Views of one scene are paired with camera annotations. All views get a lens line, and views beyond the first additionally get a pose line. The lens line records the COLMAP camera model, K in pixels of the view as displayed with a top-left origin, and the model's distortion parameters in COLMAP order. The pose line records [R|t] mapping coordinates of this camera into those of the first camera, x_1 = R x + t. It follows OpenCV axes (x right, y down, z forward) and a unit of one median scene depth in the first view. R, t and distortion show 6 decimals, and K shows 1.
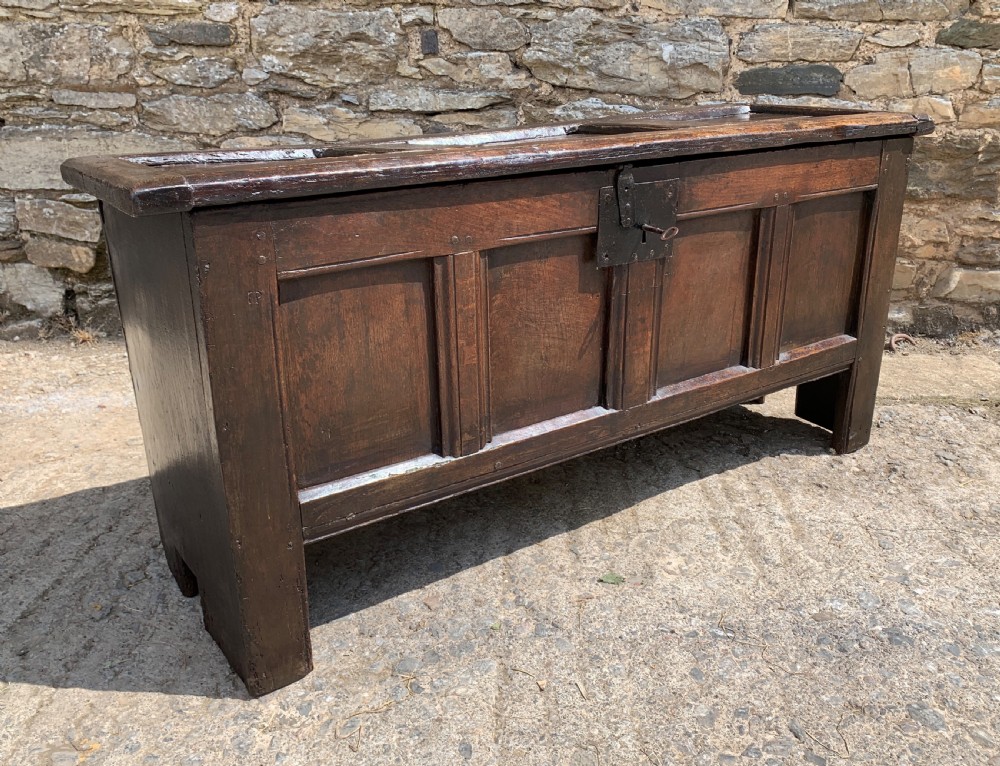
lens RADIAL K [[892.3, 0, 513.0], [0, 892.3, 354.2], [0, 0, 1]] dist [-0.020693, 0.041016]
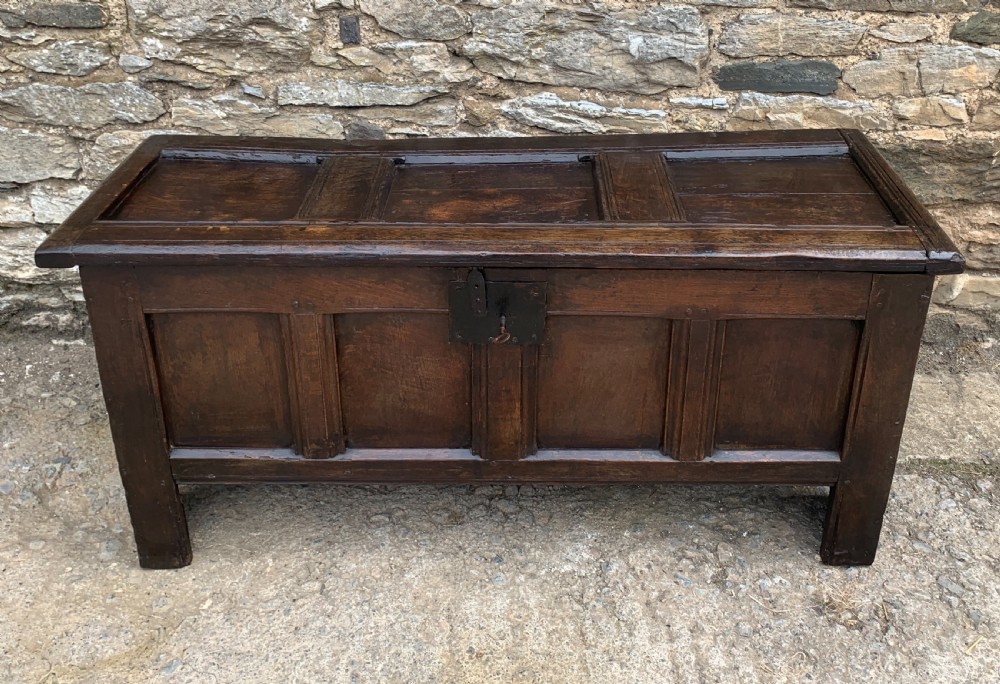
lens RADIAL K [[972.8, 0, 506.8], [0, 972.8, 163.5], [0, 0, 1]] dist [0.014951, 0.000000]
pose [[0.998648, -0.003570, 0.051862, 0.004383], [-0.001041, 0.996066, 0.088608, -0.305818], [-0.051974, -0.088542, 0.994716, 0.084850]]
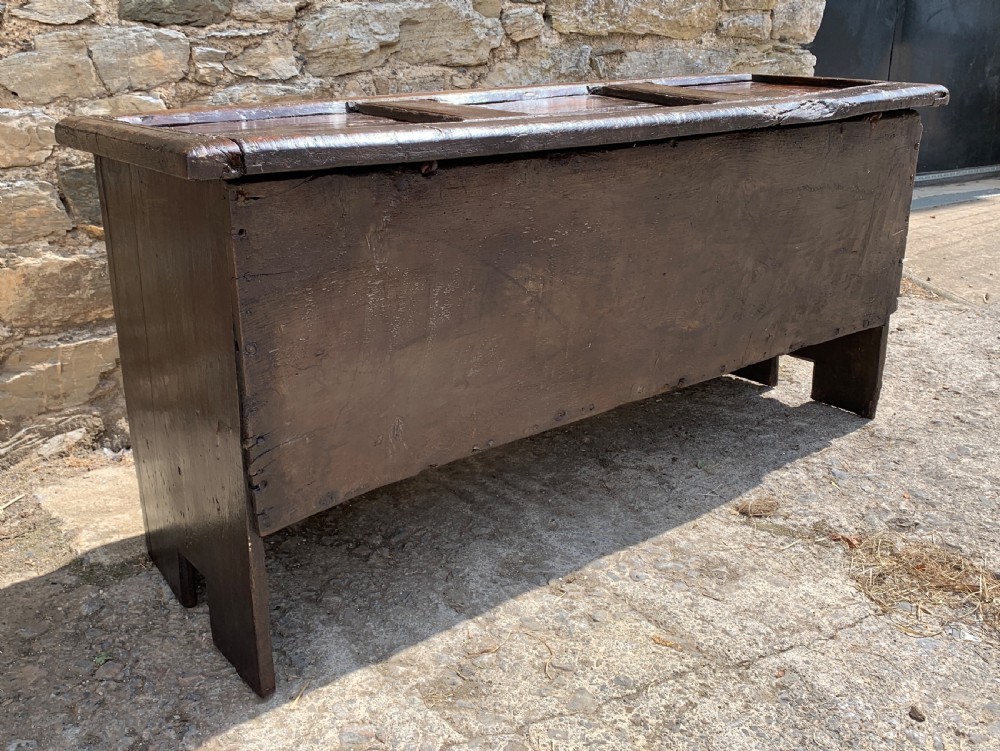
lens RADIAL K [[941.9, 0, 482.2], [0, 941.9, 314.8], [0, 0, 1]] dist [0.011703, 0.000000]
pose [[0.758881, -0.202029, 0.619099, 0.182685], [0.225256, 0.973414, 0.041537, -0.089354], [-0.611031, 0.107934, 0.784214, 0.268086]]
